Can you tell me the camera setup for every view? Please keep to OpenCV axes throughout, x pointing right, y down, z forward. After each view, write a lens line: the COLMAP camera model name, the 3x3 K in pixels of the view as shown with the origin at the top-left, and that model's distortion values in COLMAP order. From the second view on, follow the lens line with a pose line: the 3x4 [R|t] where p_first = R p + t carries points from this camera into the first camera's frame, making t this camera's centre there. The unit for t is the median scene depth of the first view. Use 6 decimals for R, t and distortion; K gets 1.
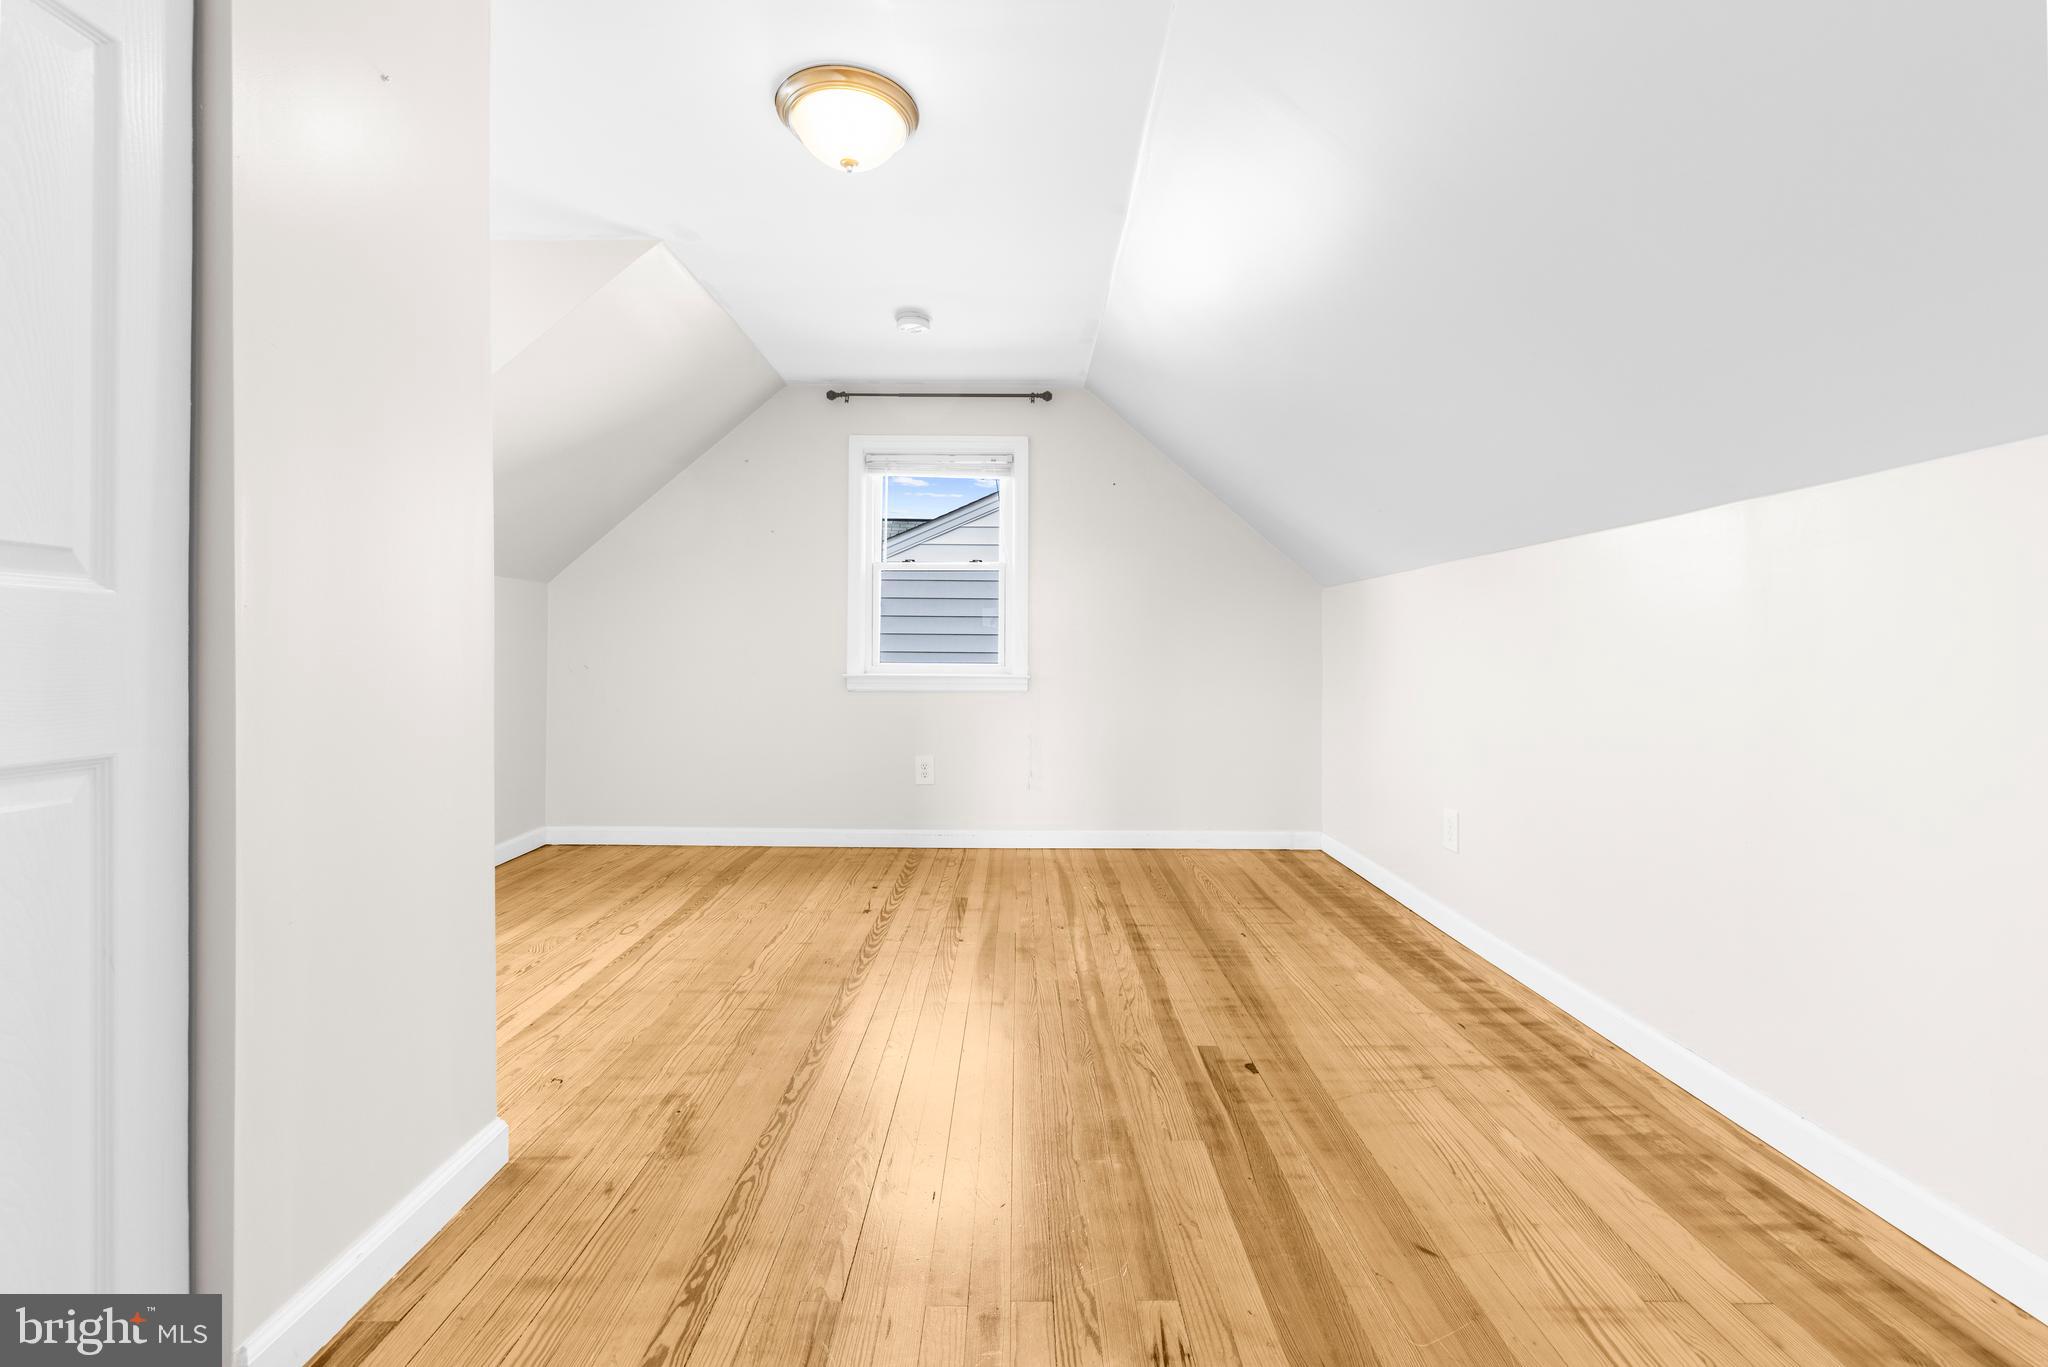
lens RADIAL K [[873.1, 0, 1023.0], [0, 873.1, 668.2], [0, 0, 1]] dist [-0.002221, 0.000218]
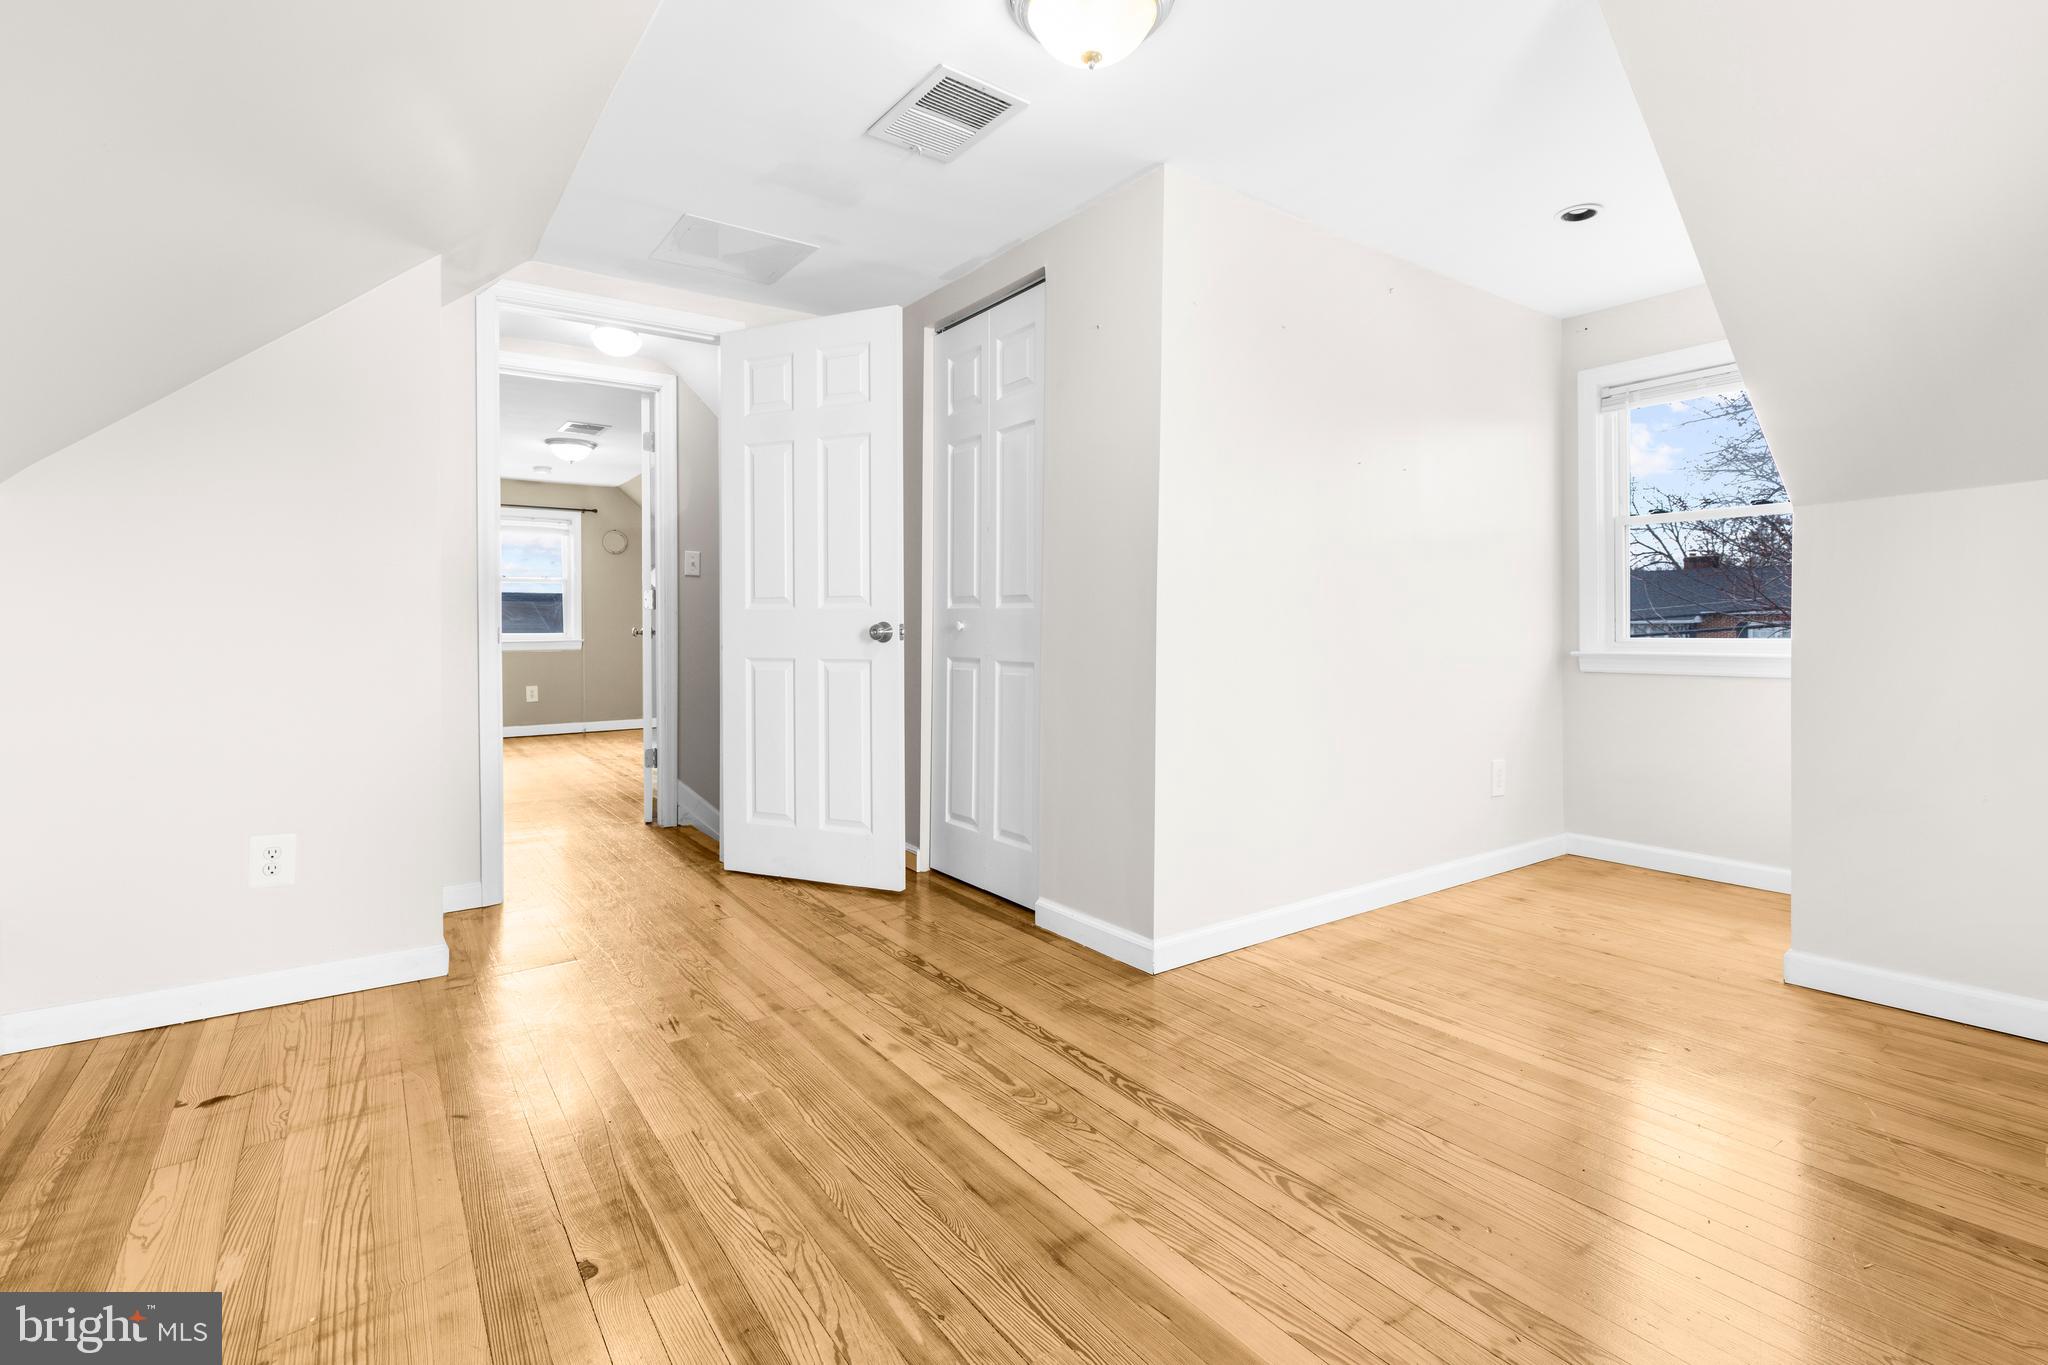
lens RADIAL K [[938.3, 0, 1021.9], [0, 938.3, 635.1], [0, 0, 1]] dist [0.003623, 0.000535]
pose [[-0.818569, 0.002465, -0.574403, 0.385244], [-0.010291, 0.999767, 0.018955, -0.024626], [0.574316, 0.021427, -0.818353, 1.687266]]
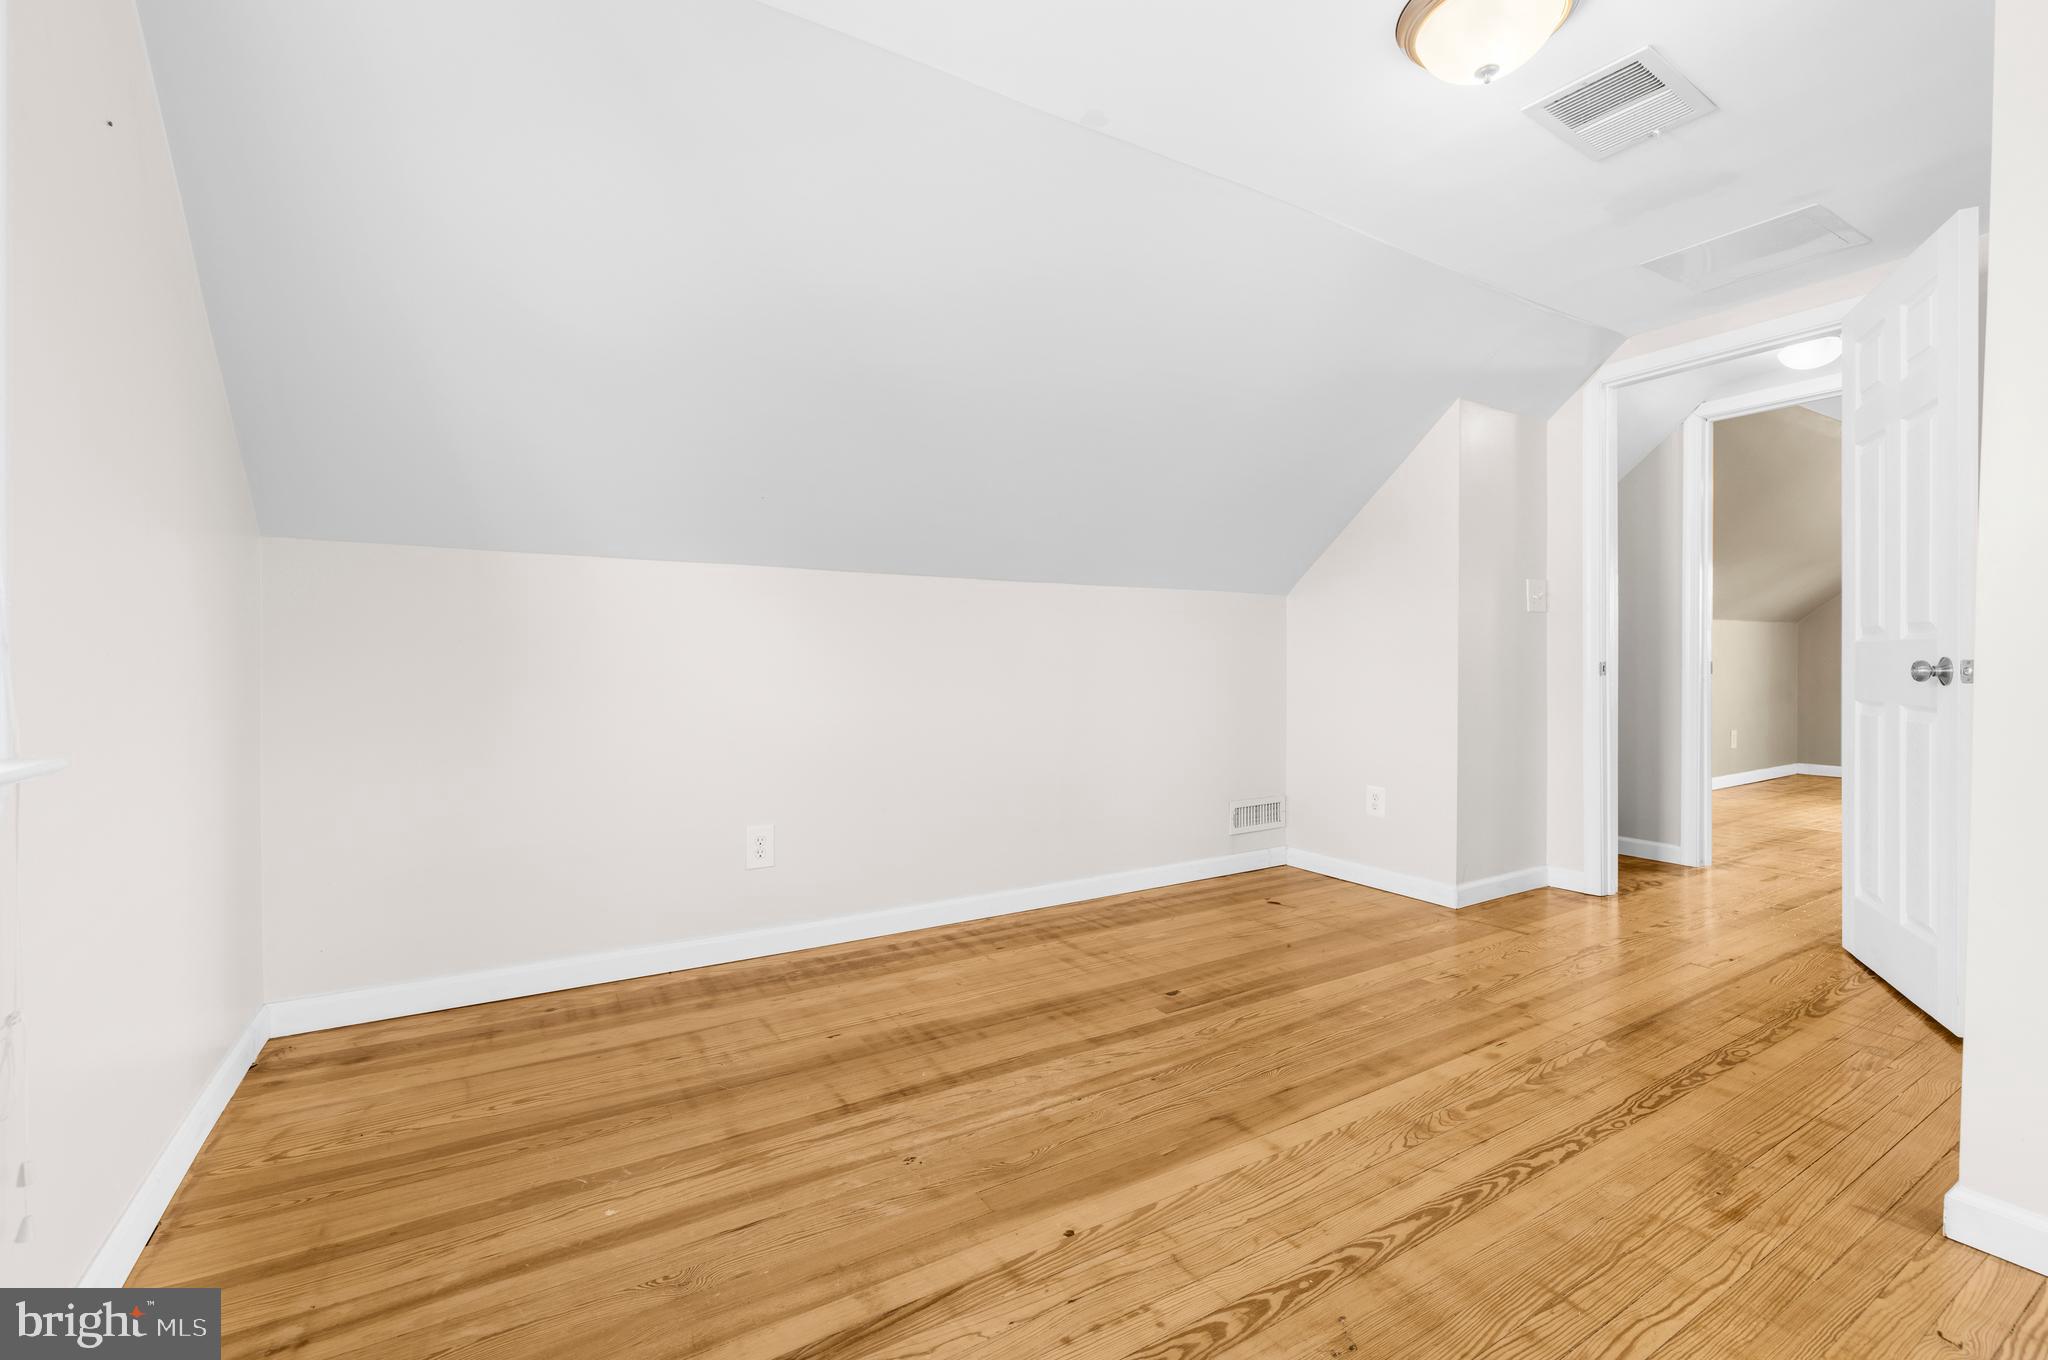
lens RADIAL K [[873.1, 0, 1020.7], [0, 873.1, 668.5], [0, 0, 1]] dist [-0.002221, 0.000218]
pose [[-0.519024, -0.009700, 0.854705, -0.671820], [0.013045, 0.999729, 0.019268, -0.034797], [-0.854660, 0.021150, -0.518757, 1.772474]]
